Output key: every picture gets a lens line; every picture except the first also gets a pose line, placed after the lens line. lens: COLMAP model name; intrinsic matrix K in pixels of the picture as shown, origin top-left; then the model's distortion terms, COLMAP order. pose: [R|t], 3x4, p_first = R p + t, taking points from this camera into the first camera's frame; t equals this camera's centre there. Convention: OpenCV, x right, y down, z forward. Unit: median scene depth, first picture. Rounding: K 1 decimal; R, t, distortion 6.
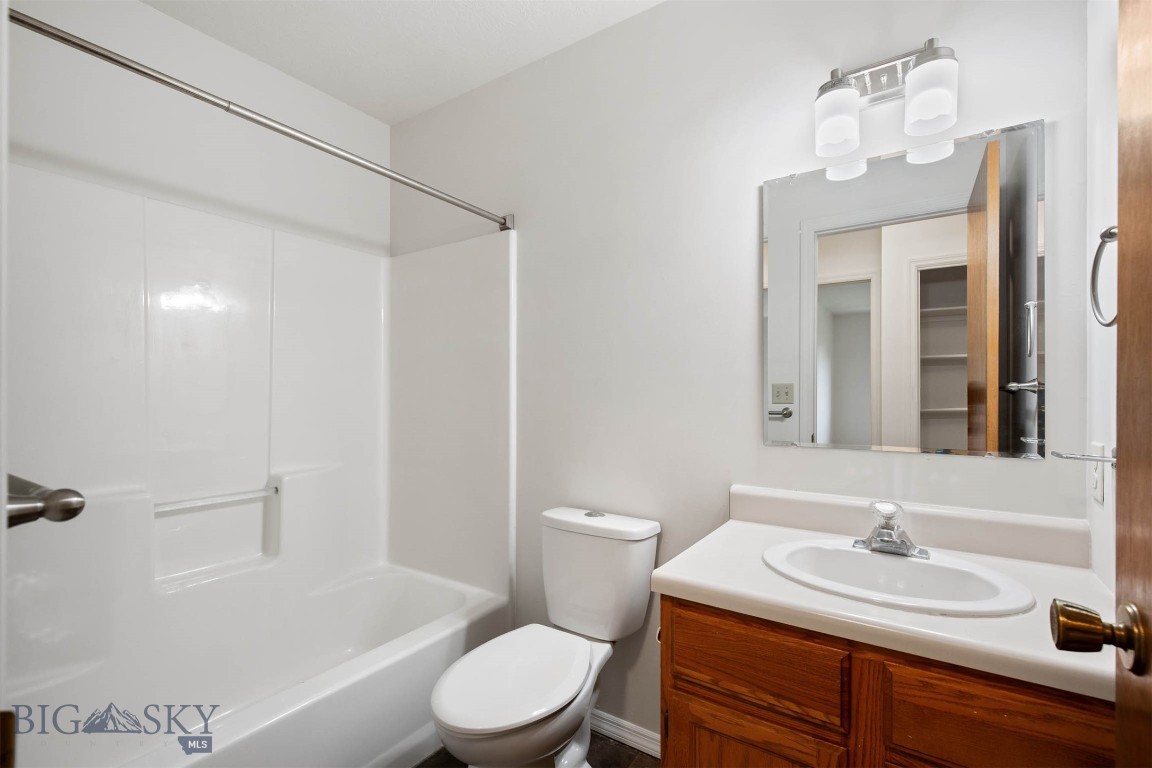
lens RADIAL K [[513.5, 0, 579.7], [0, 513.5, 390.7], [0, 0, 1]] dist [0.003653, 0.000312]
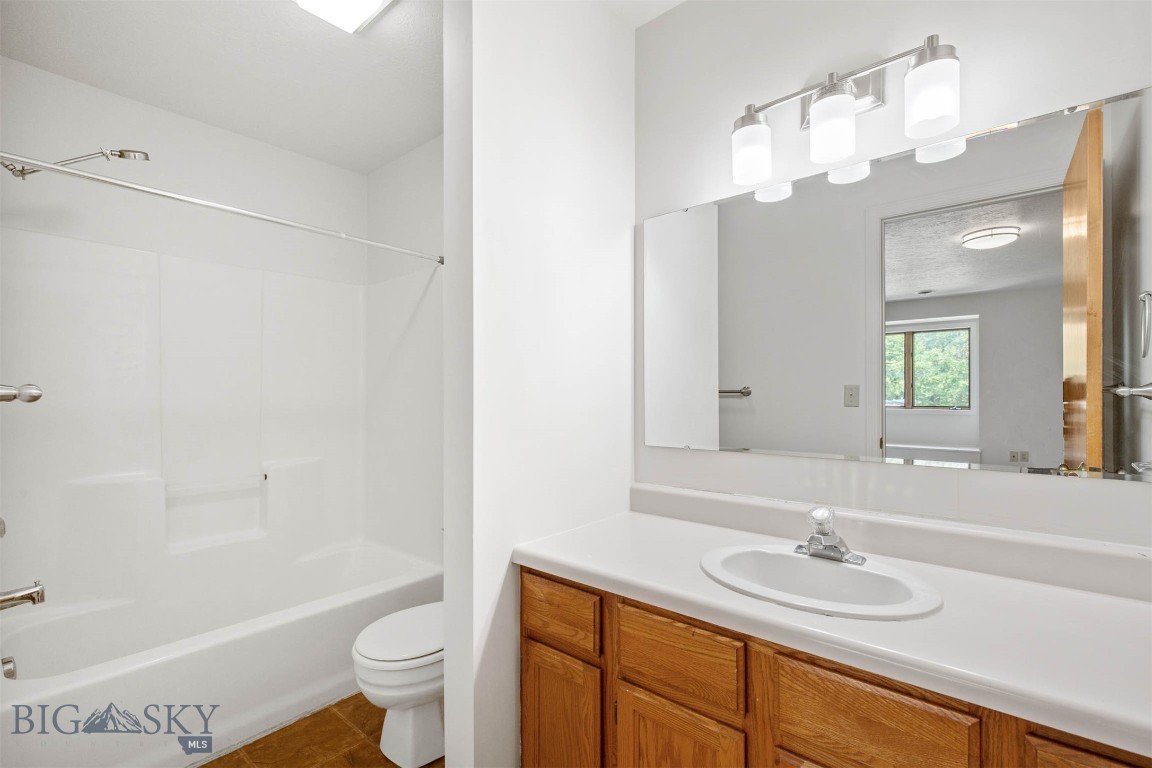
lens RADIAL K [[533.4, 0, 566.8], [0, 533.4, 382.3], [0, 0, 1]] dist [0.000234, 0.000094]
pose [[0.992833, -0.001848, -0.119500, 0.211706], [-0.001096, 0.999698, -0.024567, -0.008295], [0.119509, 0.024522, 0.992530, -0.124830]]
